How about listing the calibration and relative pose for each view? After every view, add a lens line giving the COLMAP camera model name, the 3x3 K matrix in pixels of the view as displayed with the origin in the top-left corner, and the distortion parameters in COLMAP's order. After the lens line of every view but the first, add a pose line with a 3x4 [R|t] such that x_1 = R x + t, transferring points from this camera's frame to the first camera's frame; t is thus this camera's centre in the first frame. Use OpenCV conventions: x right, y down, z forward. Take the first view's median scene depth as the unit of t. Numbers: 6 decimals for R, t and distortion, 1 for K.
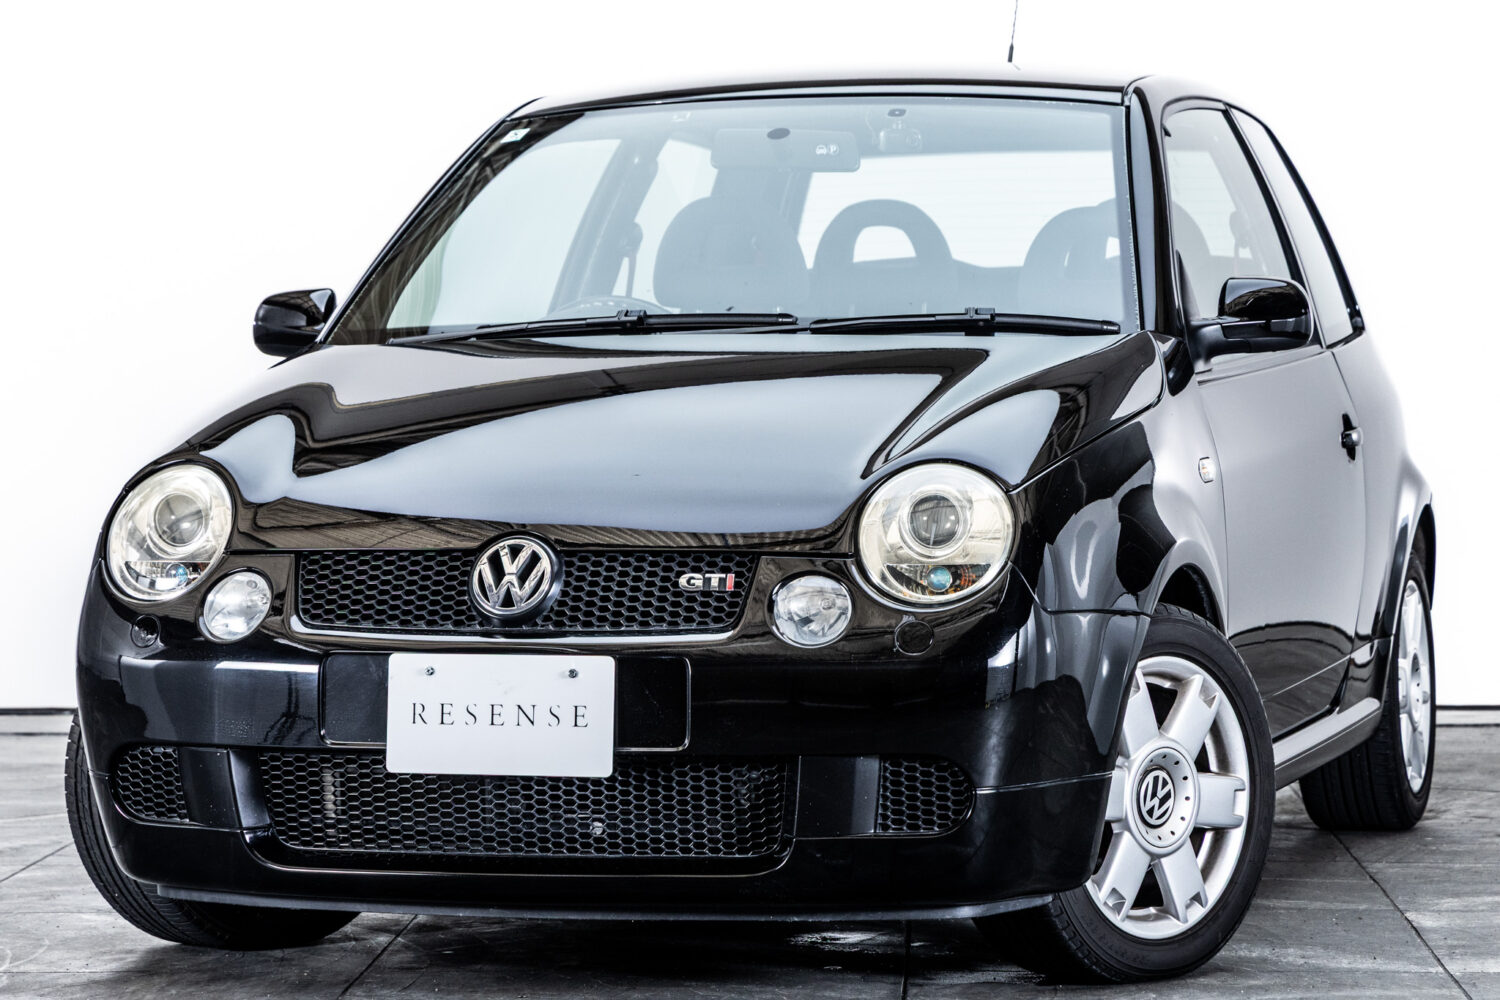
lens RADIAL K [[4809.6, 0, 750.0], [0, 4809.6, 500.0], [0, 0, 1]] dist [0.136451, -0.937189]
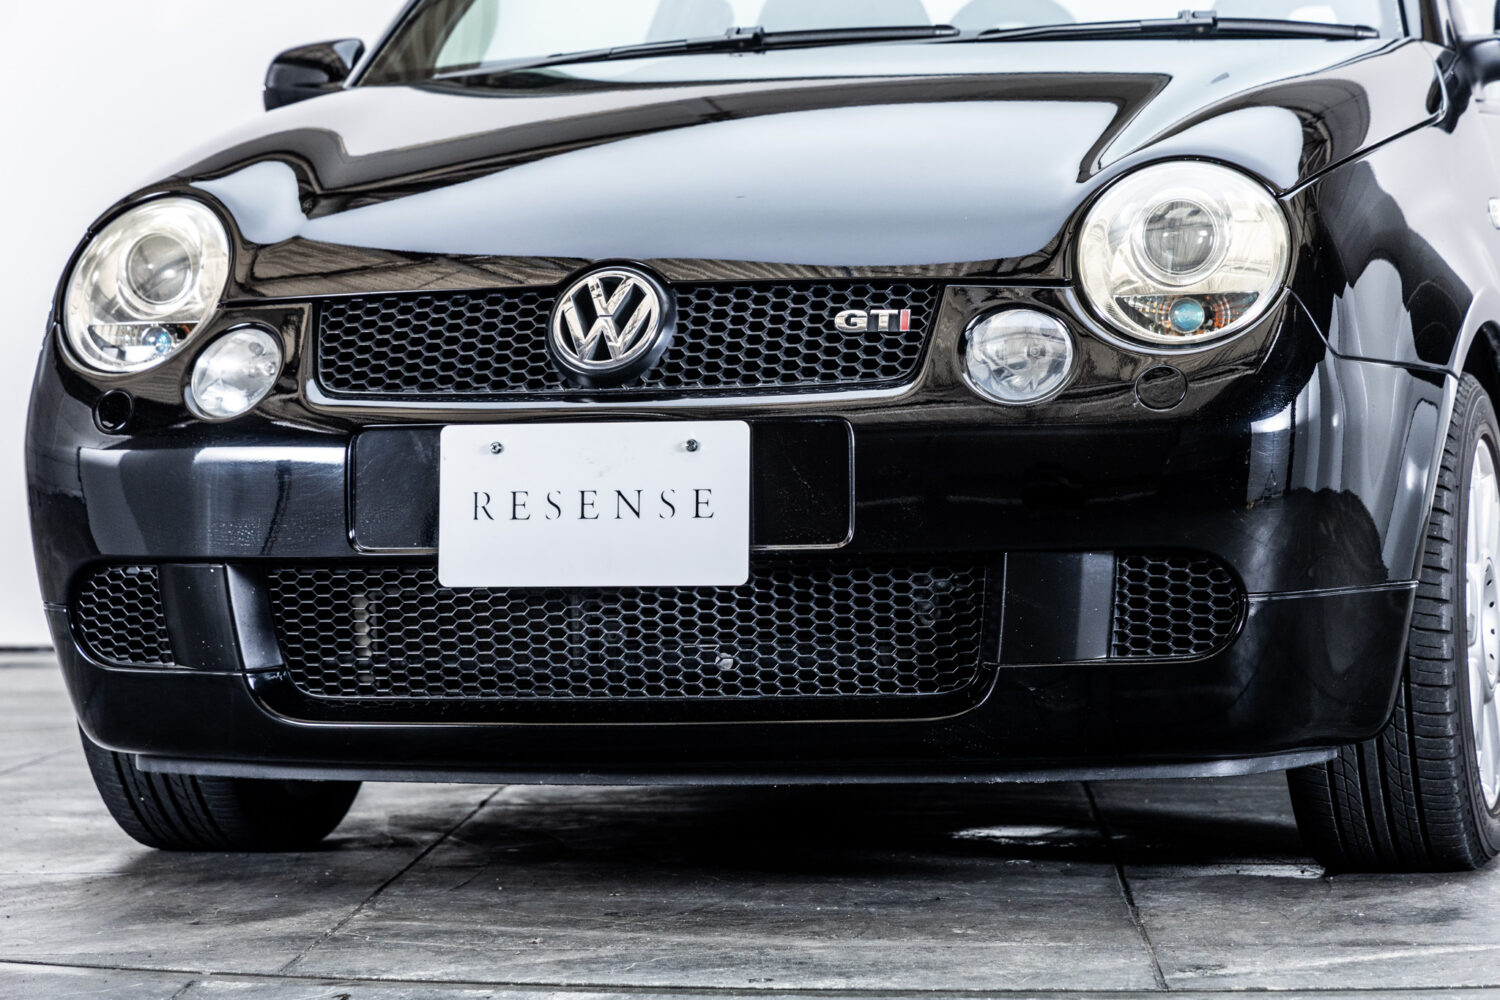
lens RADIAL K [[4476.4, 0, 747.1], [0, 4476.4, 432.0], [0, 0, 1]] dist [0.053365, 0.450603]
pose [[0.999936, -0.011276, -0.001246, -0.027310], [0.011237, 0.999554, -0.027667, 0.052326], [0.001557, 0.027651, 0.999616, 0.315084]]
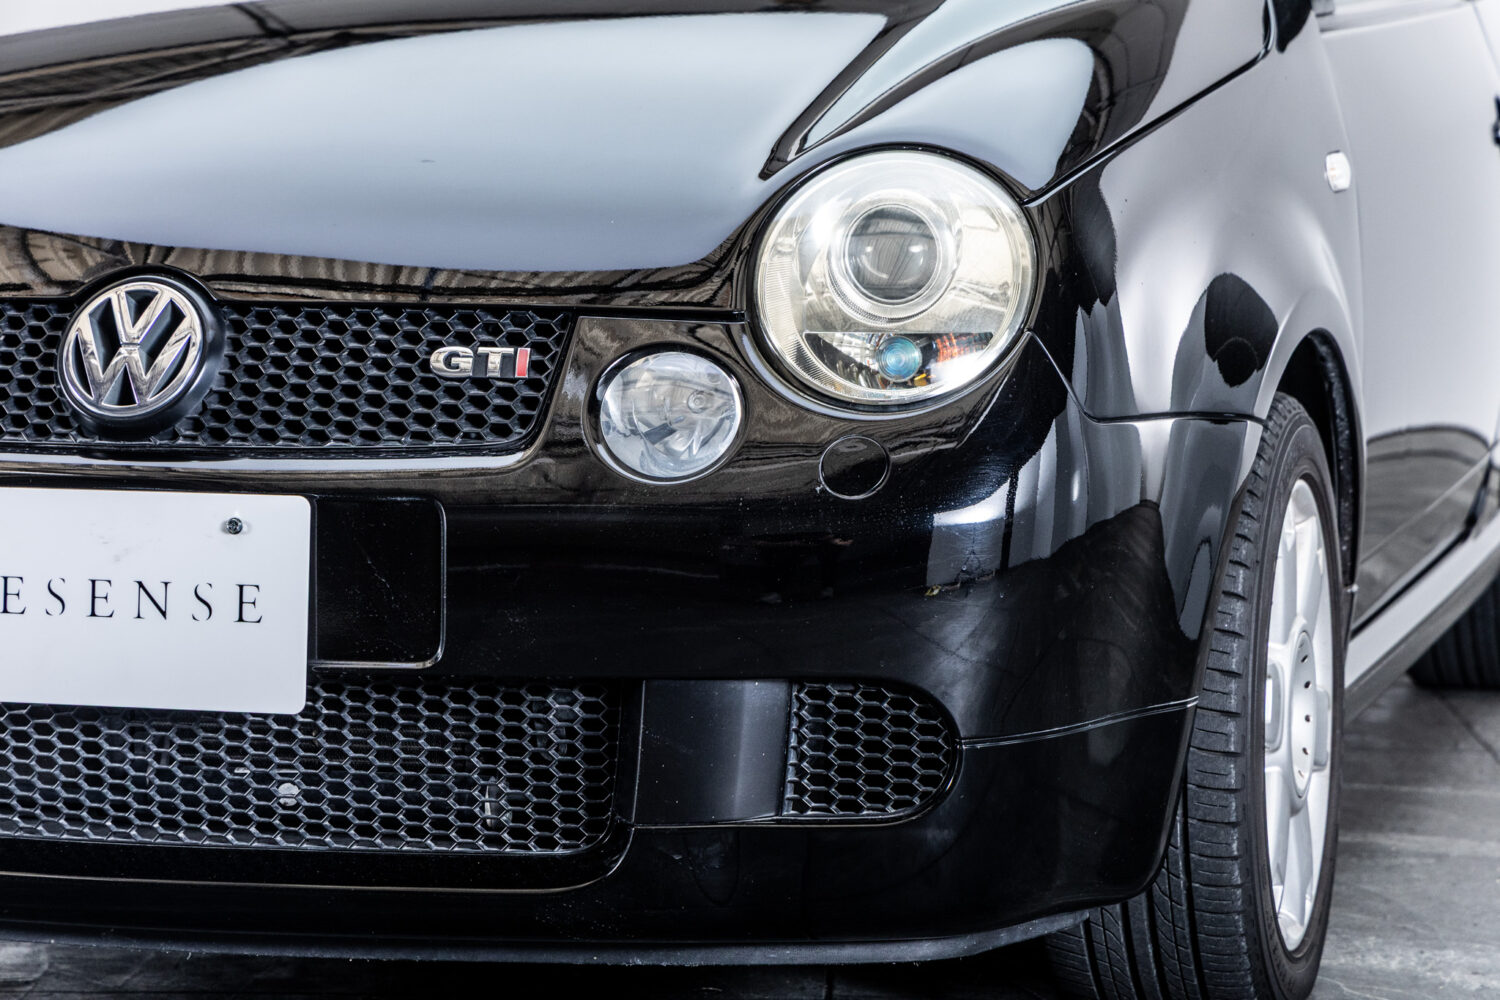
lens RADIAL K [[4509.4, 0, 750.0], [0, 4509.4, 500.0], [0, 0, 1]] dist [0.088763, -0.243007]
pose [[0.999890, 0.006074, 0.013568, 0.014962], [-0.006877, 0.998176, 0.059972, 0.001537], [-0.013179, -0.060059, 0.998108, 0.476168]]
